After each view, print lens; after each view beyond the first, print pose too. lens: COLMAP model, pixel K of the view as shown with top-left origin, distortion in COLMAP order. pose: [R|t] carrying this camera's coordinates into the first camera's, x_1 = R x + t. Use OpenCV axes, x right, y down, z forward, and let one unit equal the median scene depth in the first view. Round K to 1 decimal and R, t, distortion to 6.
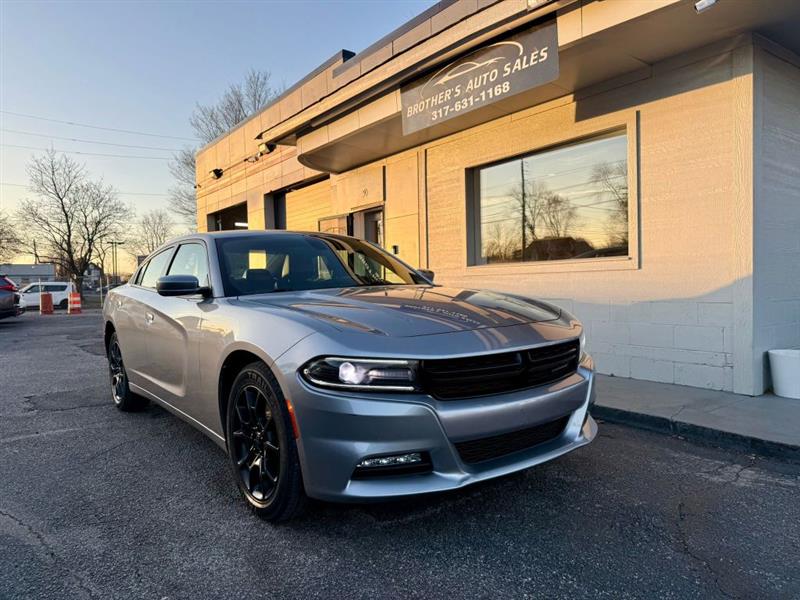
lens RADIAL K [[575.8, 0, 401.2], [0, 575.8, 298.2], [0, 0, 1]] dist [0.027290, -0.047951]
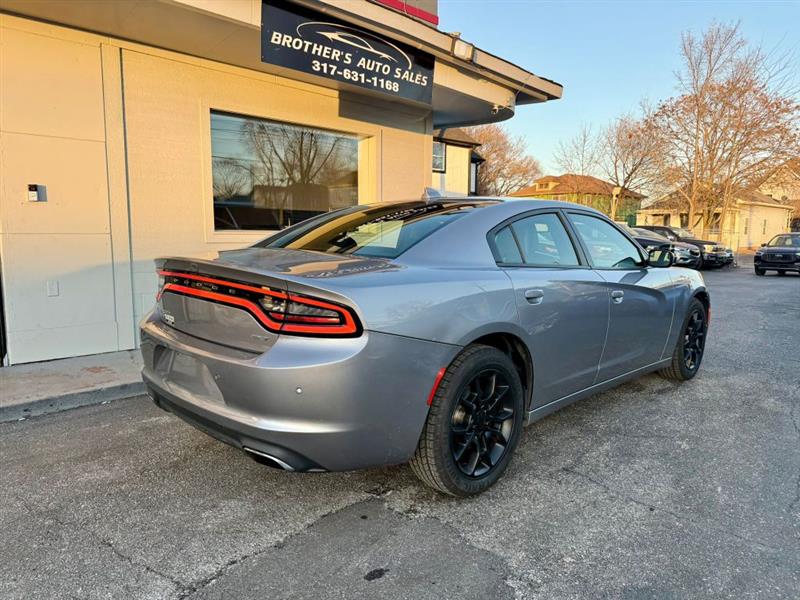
lens RADIAL K [[578.7, 0, 401.8], [0, 578.7, 296.6], [0, 0, 1]] dist [-0.002310, -0.004922]
pose [[-0.170530, -0.085786, 0.981611, -0.937842], [0.021553, 0.995640, 0.090756, -0.038138], [-0.985117, 0.036633, -0.167938, 1.095086]]
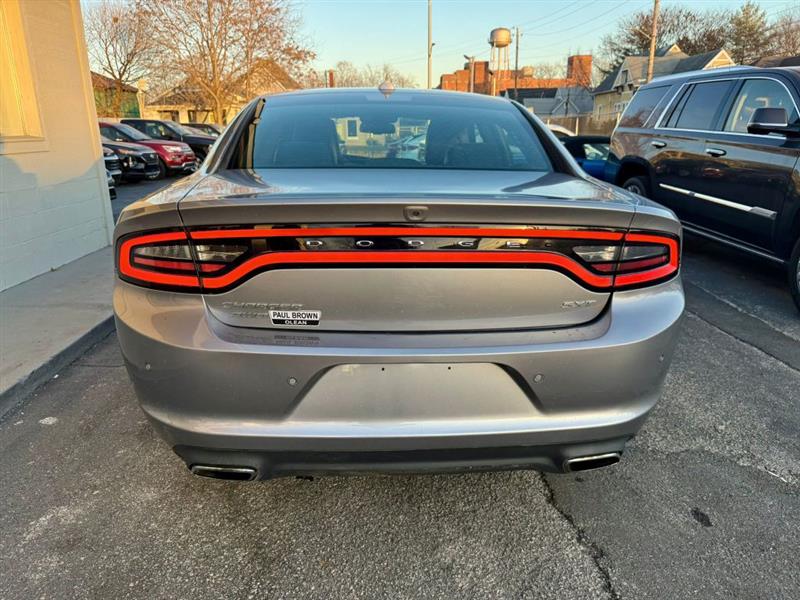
lens RADIAL K [[571.1, 0, 416.4], [0, 571.1, 307.8], [0, 0, 1]] dist [-0.010270, 0.002609]
pose [[-0.851728, -0.126394, 0.508512, -0.583768], [0.041996, 0.950883, 0.306690, -0.060313], [-0.522299, 0.282572, -0.804585, 1.397040]]
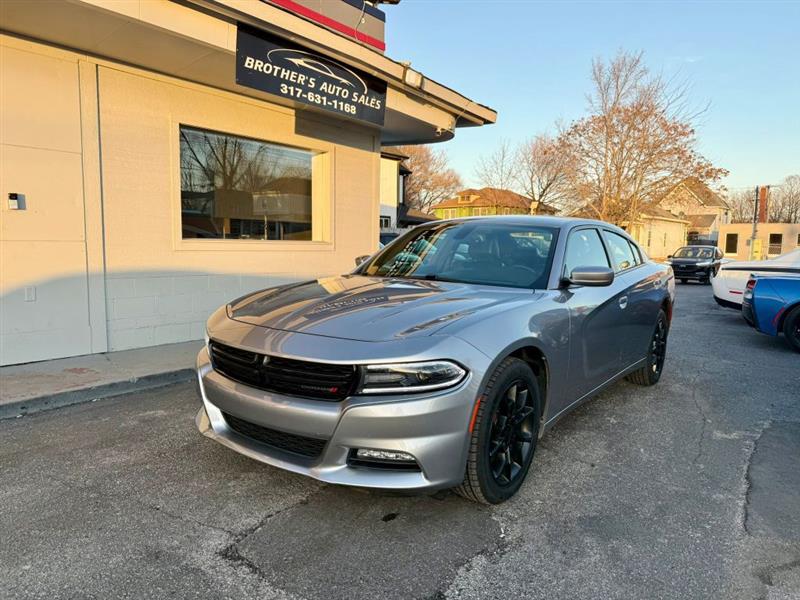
lens RADIAL K [[575.8, 0, 401.2], [0, 575.8, 298.2], [0, 0, 1]] dist [0.027290, -0.047951]
pose [[-0.299185, -0.072482, 0.951438, -1.020407], [0.013366, 0.996695, 0.080133, -0.039895], [-0.954101, 0.036692, -0.297228, 1.181808]]
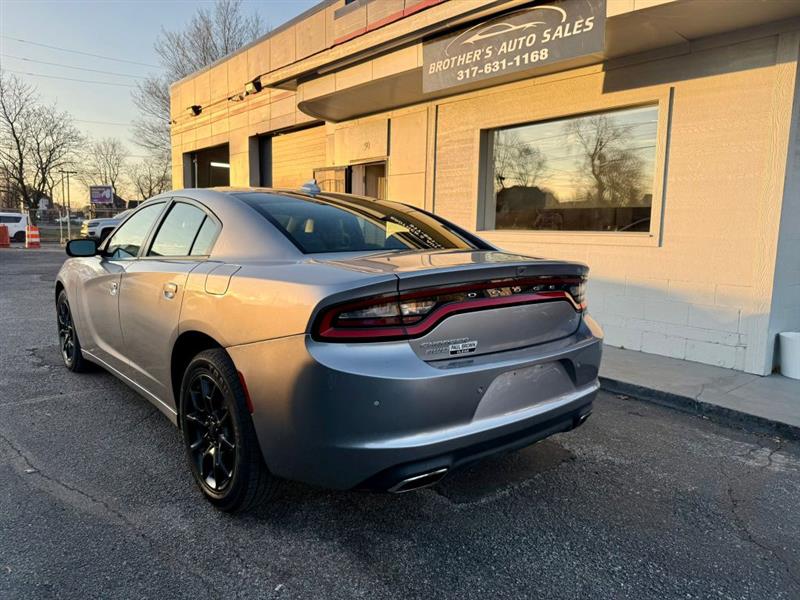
lens RADIAL K [[579.2, 0, 396.5], [0, 579.2, 300.4], [0, 0, 1]] dist [-0.003467, -0.005478]
pose [[0.997251, 0.034612, 0.065520, -0.105653], [-0.041106, 0.994085, 0.100521, -0.036948], [-0.061653, -0.102938, 0.992775, 0.004449]]
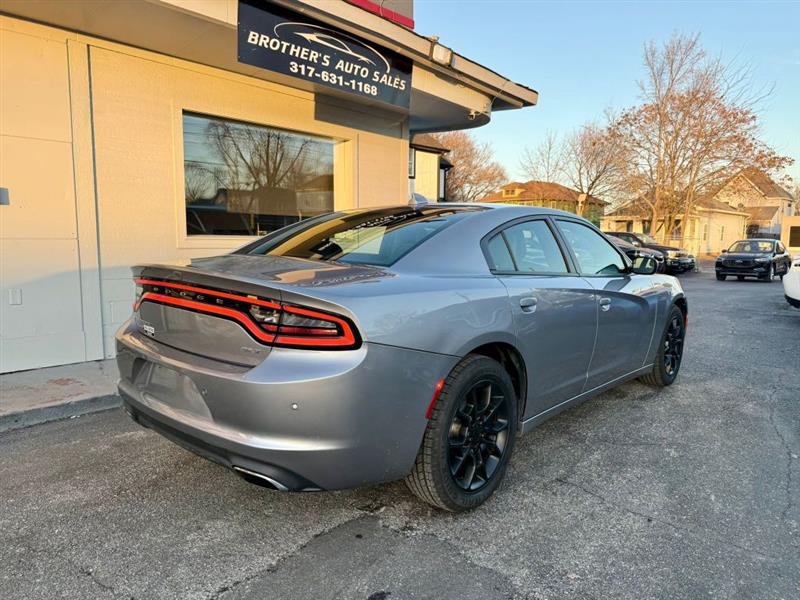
lens RADIAL K [[579.1, 0, 400.0], [0, 579.1, 300.0], [0, 0, 1]] dist [-0.002697, -0.005415]
pose [[-0.223603, -0.082174, 0.971210, -0.917155], [0.019417, 0.995866, 0.088730, -0.040298], [-0.974487, 0.038698, -0.221083, 1.114026]]
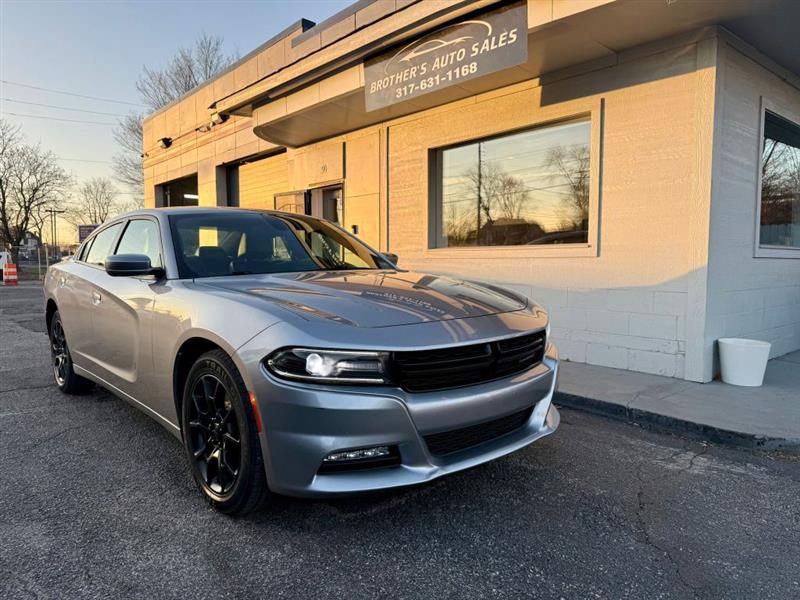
lens RADIAL K [[577.3, 0, 402.0], [0, 577.3, 299.4], [0, 0, 1]] dist [0.009435, -0.021063]
pose [[0.996396, 0.017655, 0.082960, -0.012571], [-0.021028, 0.998980, 0.039963, -0.008219], [-0.082170, -0.041564, 0.995751, 0.015398]]
